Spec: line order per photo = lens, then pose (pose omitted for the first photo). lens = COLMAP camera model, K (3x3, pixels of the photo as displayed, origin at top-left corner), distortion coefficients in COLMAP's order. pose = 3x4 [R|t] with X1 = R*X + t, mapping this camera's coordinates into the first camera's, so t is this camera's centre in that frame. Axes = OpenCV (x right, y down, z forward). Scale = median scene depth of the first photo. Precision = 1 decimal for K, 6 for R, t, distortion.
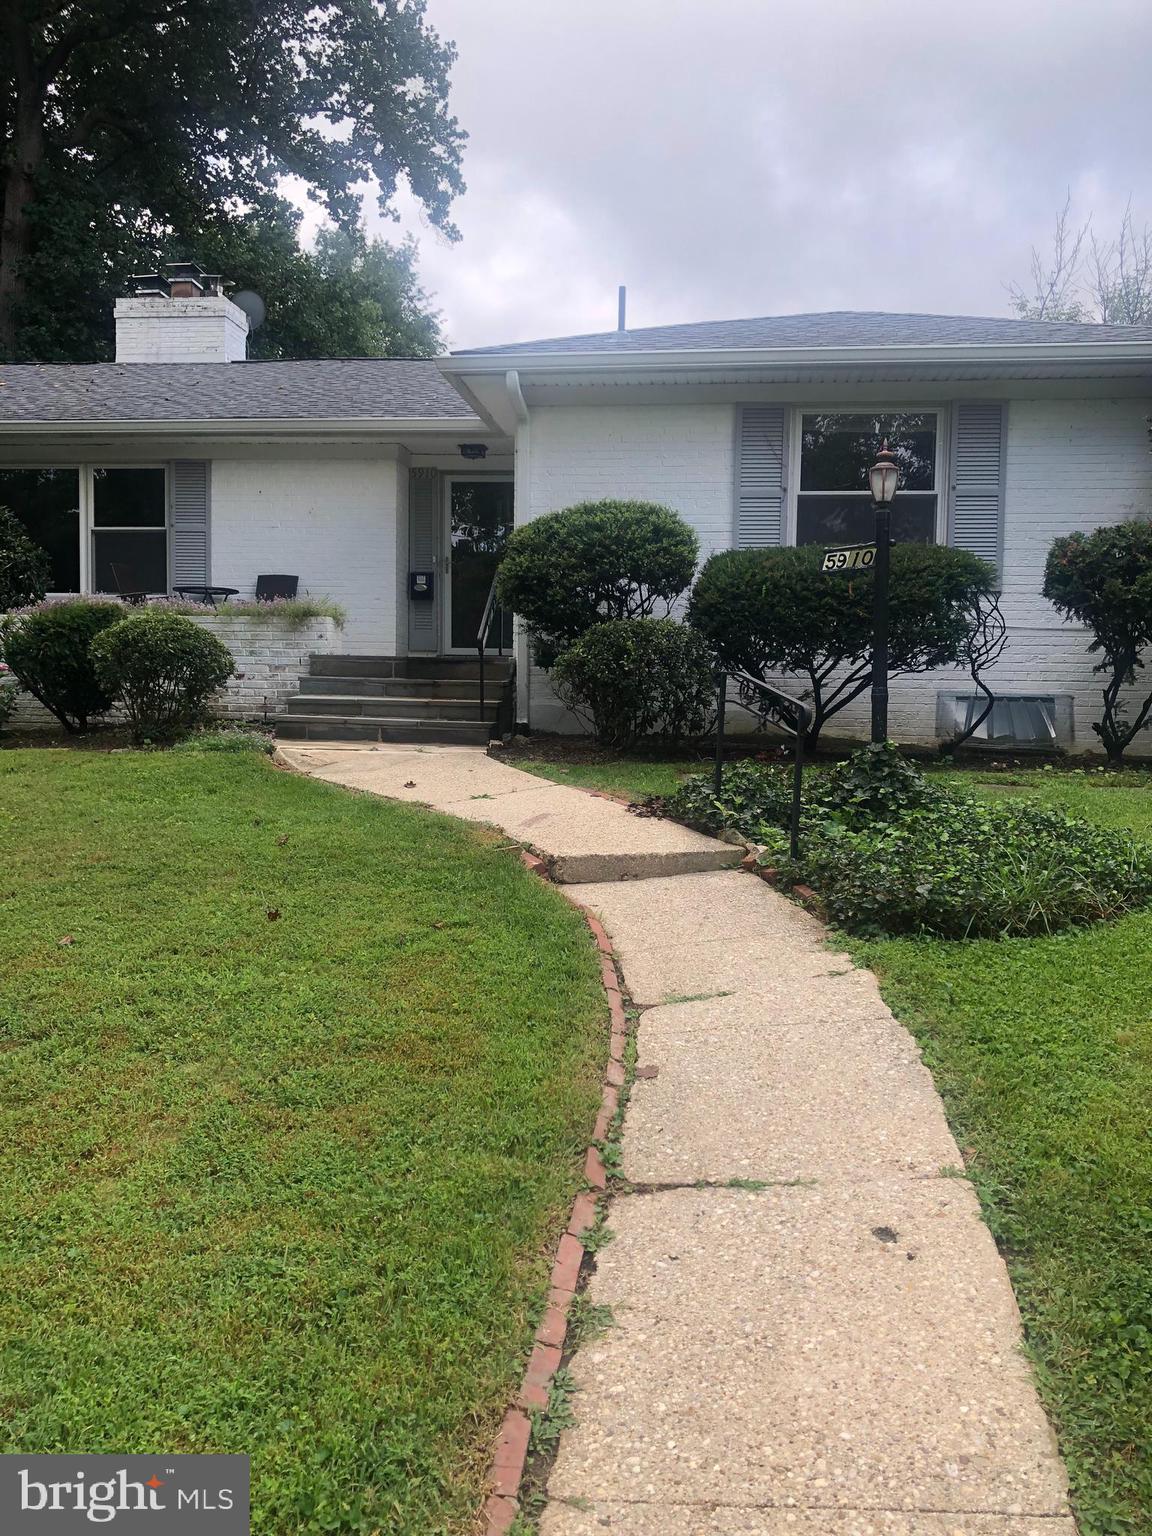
lens RADIAL K [[1257.8, 0, 572.8], [0, 1257.8, 763.0], [0, 0, 1]] dist [0.019248, -0.005939]
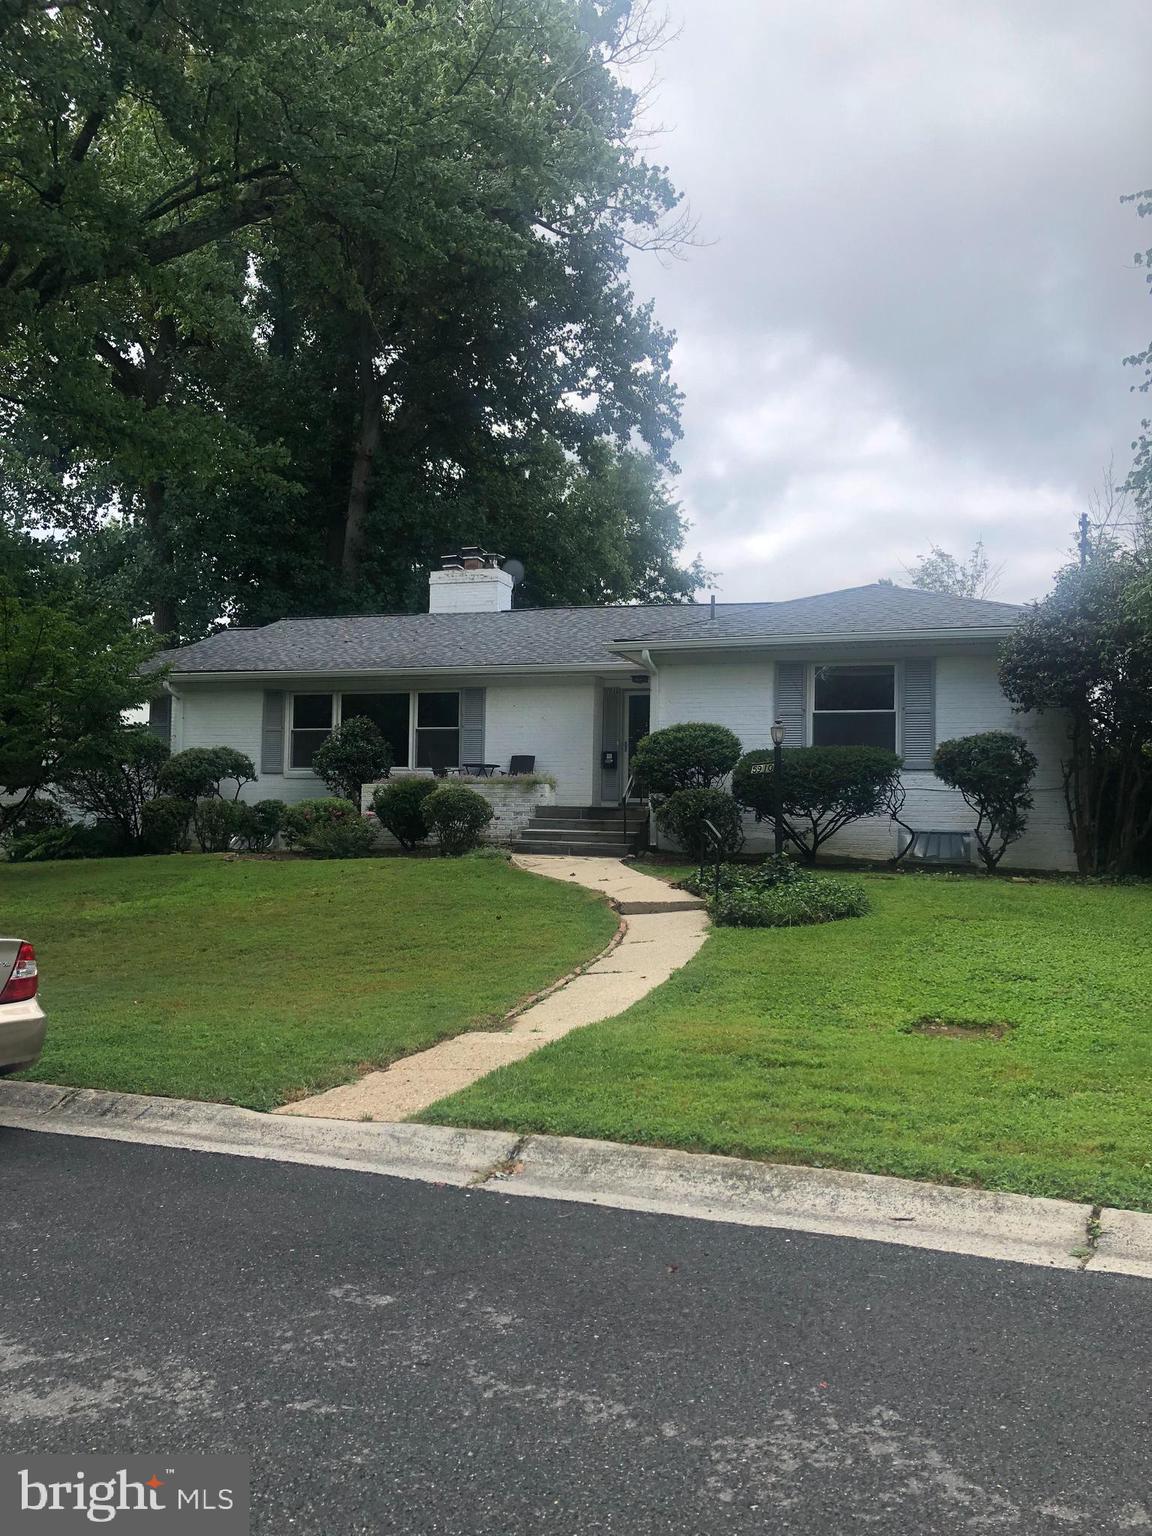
lens RADIAL K [[1257.8, 0, 575.4], [0, 1257.8, 769.3], [0, 0, 1]] dist [0.019248, -0.005939]
pose [[0.977473, -0.008455, -0.210889, 0.187345], [-0.011883, 0.995408, -0.094986, 0.025216], [0.210724, 0.095352, 0.972884, -0.609385]]
